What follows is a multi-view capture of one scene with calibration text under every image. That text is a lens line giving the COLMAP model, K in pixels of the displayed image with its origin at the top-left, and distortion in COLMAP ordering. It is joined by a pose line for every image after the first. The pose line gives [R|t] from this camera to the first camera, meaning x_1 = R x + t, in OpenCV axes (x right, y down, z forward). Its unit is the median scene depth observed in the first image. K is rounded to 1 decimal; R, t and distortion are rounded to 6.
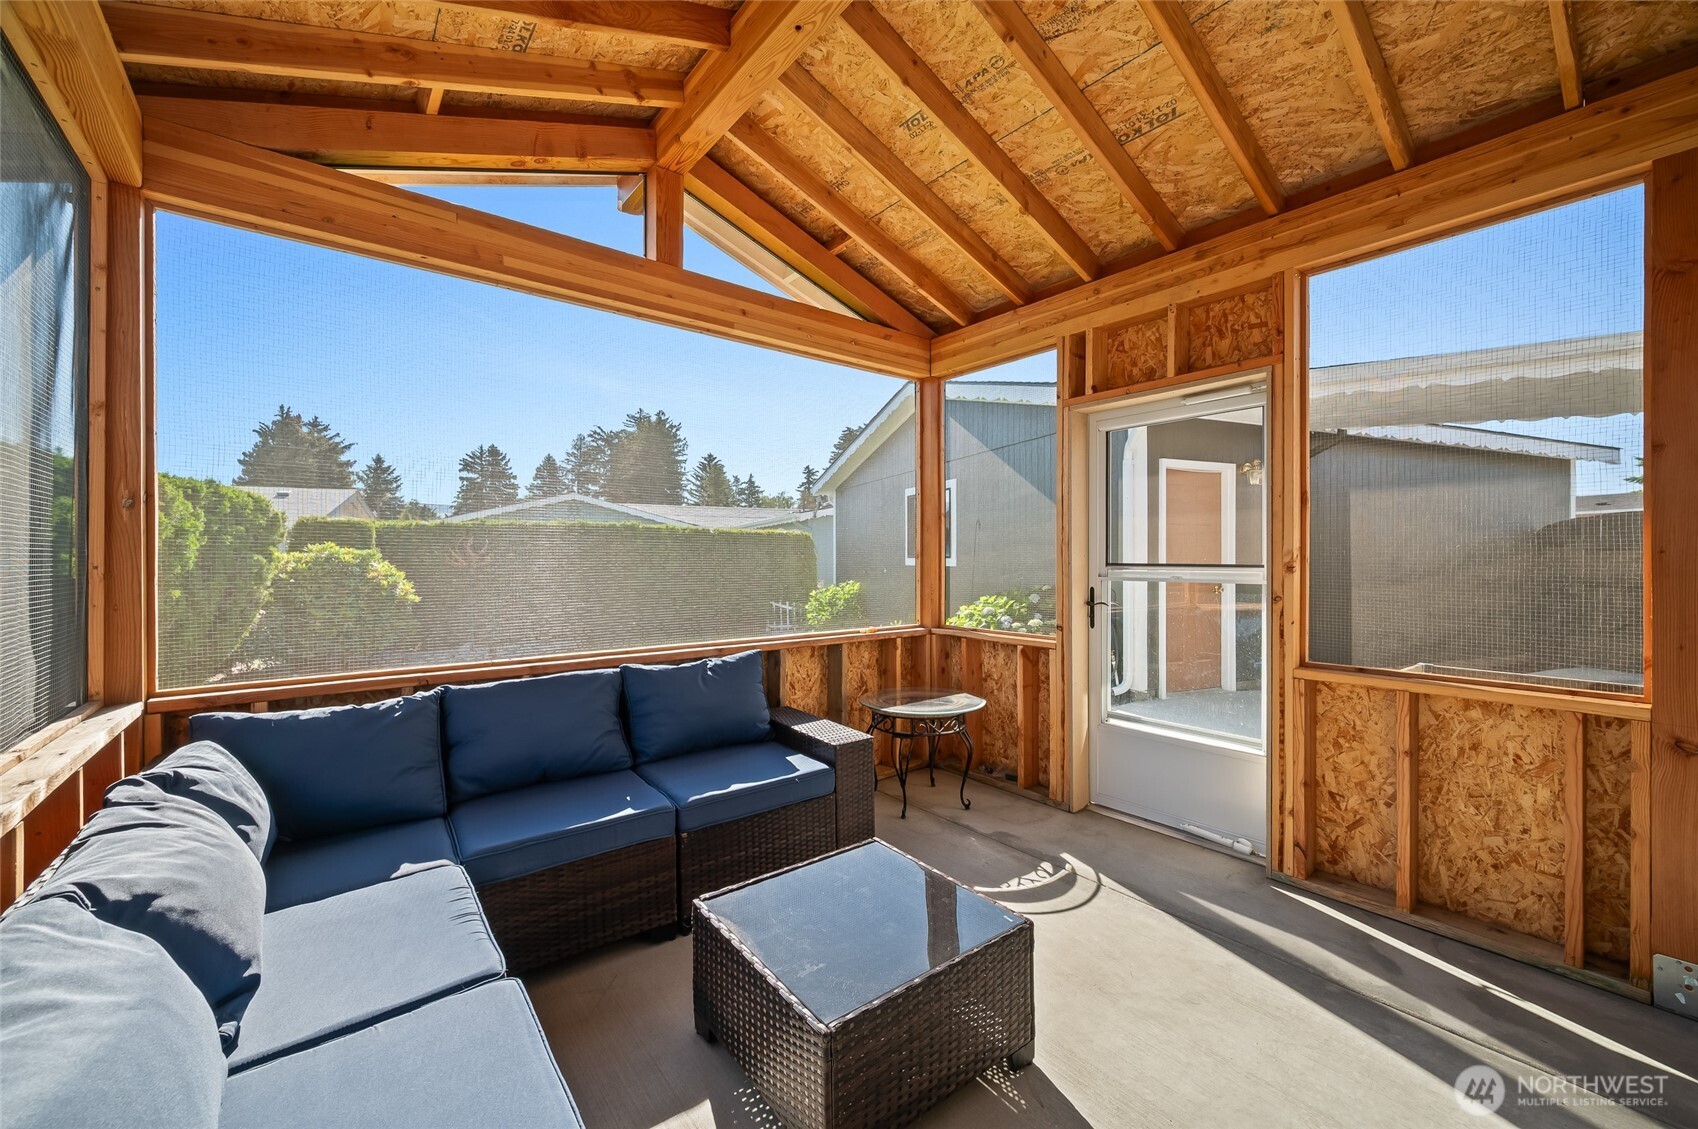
lens RADIAL K [[674.2, 0, 852.5], [0, 674.2, 559.2], [0, 0, 1]] dist [-0.003376, -0.000832]
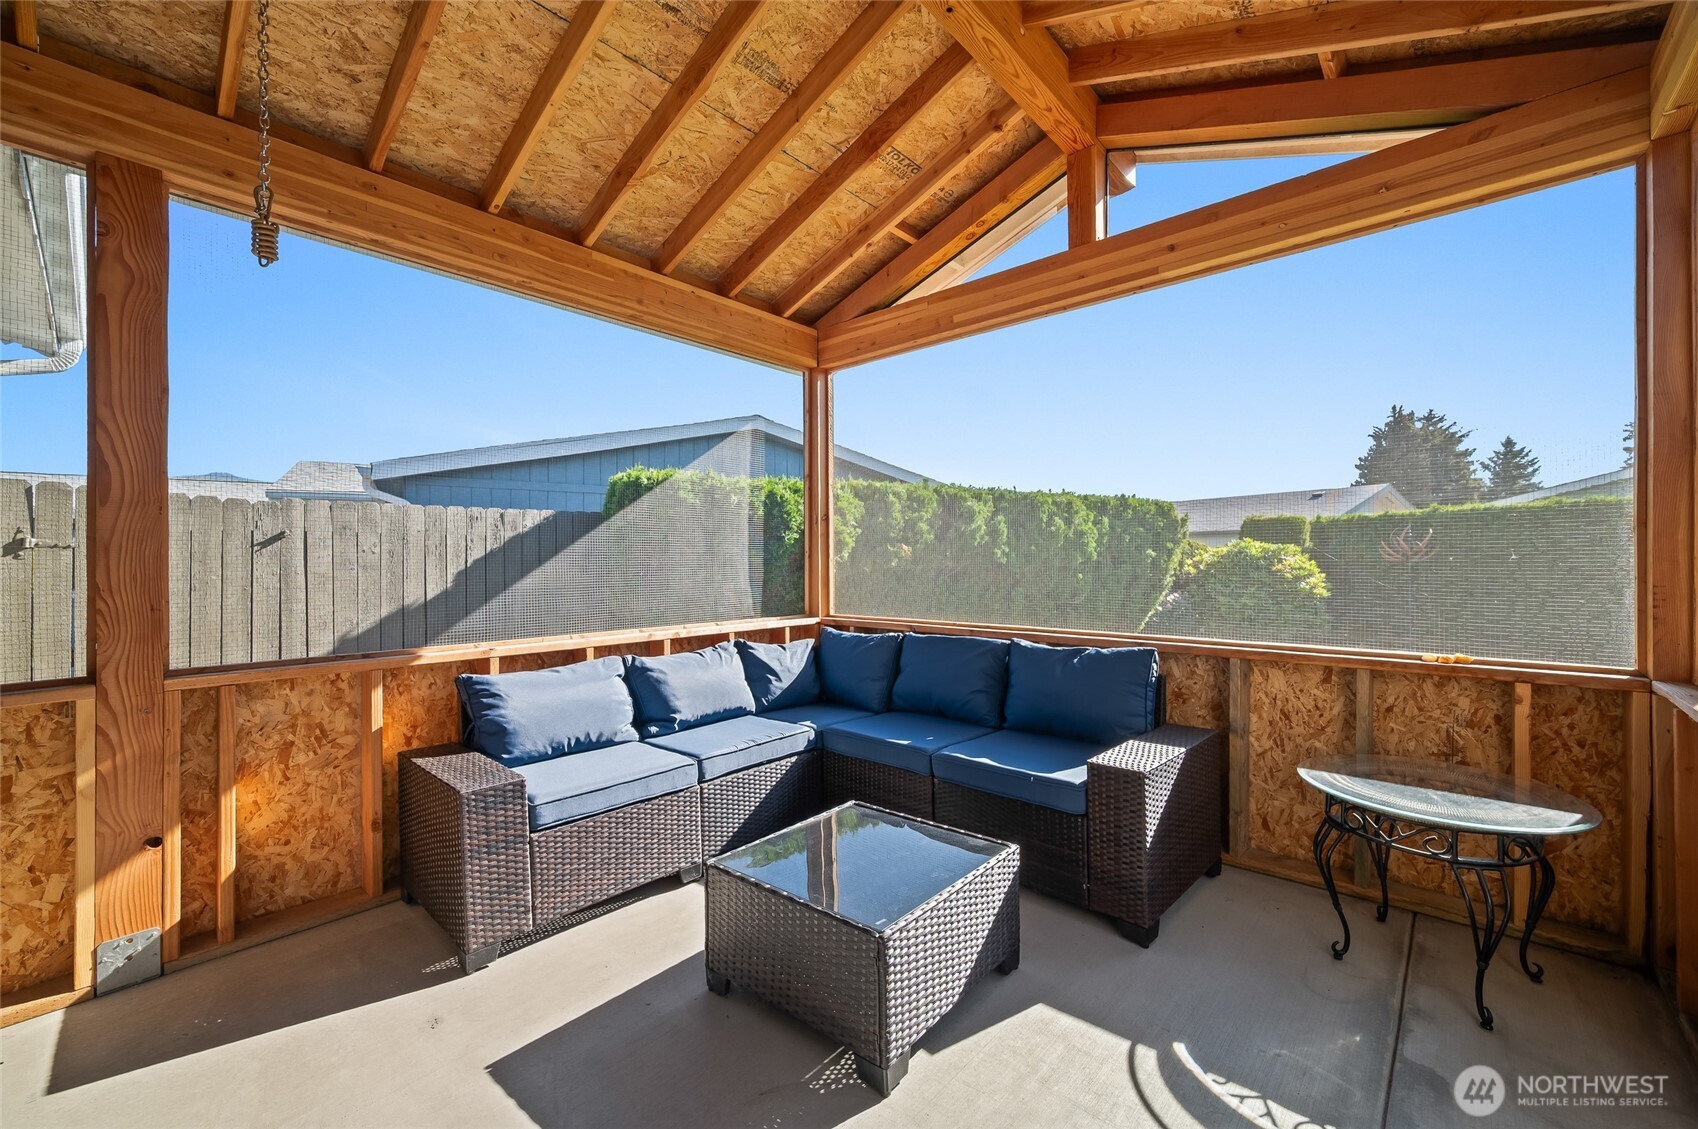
lens RADIAL K [[674.2, 0, 852.5], [0, 674.2, 559.2], [0, 0, 1]] dist [-0.003376, -0.000832]
pose [[0.164108, -0.000074, -0.986442, 0.232885], [0.003190, 0.999995, 0.000455, 0.008001], [0.986437, -0.003222, 0.164107, 0.180863]]
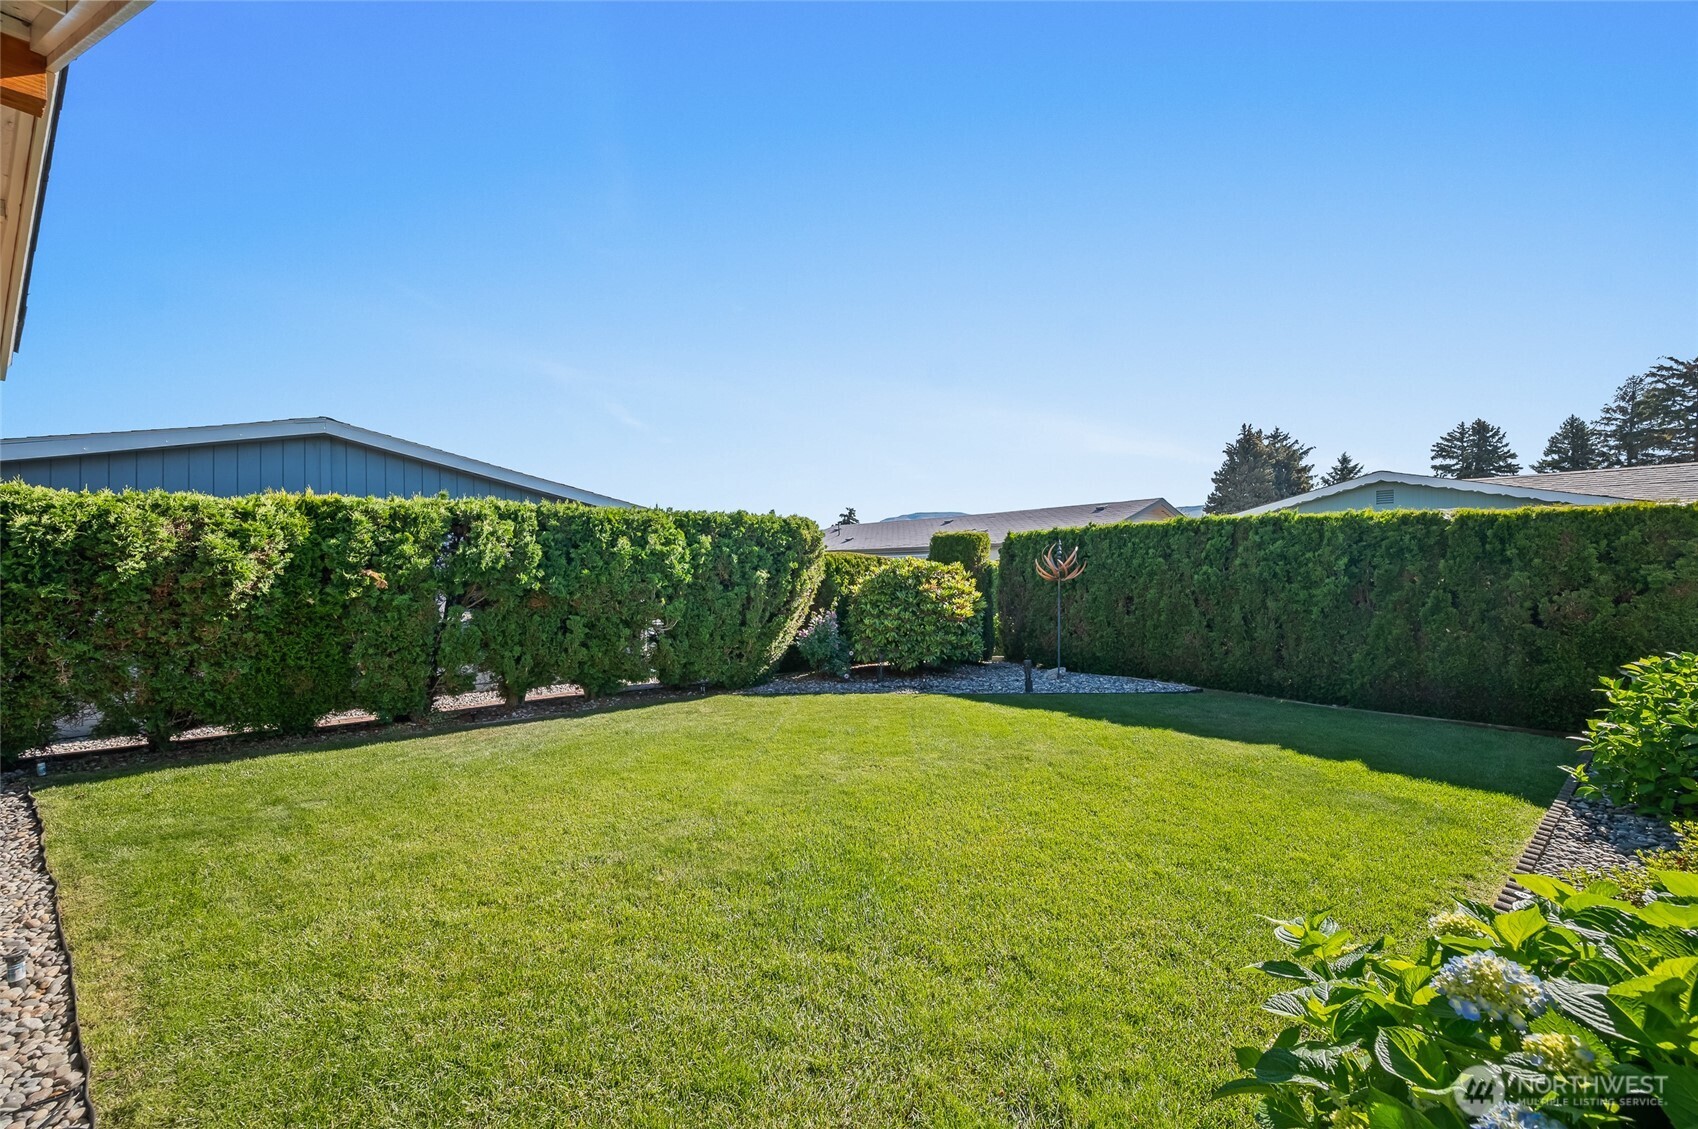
lens RADIAL K [[673.1, 0, 854.0], [0, 673.1, 565.7], [0, 0, 1]] dist [0.001717, -0.000093]
pose [[0.286806, -0.002038, -0.957987, 0.245379], [0.006753, 0.999977, -0.000106, -0.010665], [0.957965, -0.006438, 0.286813, 0.648083]]
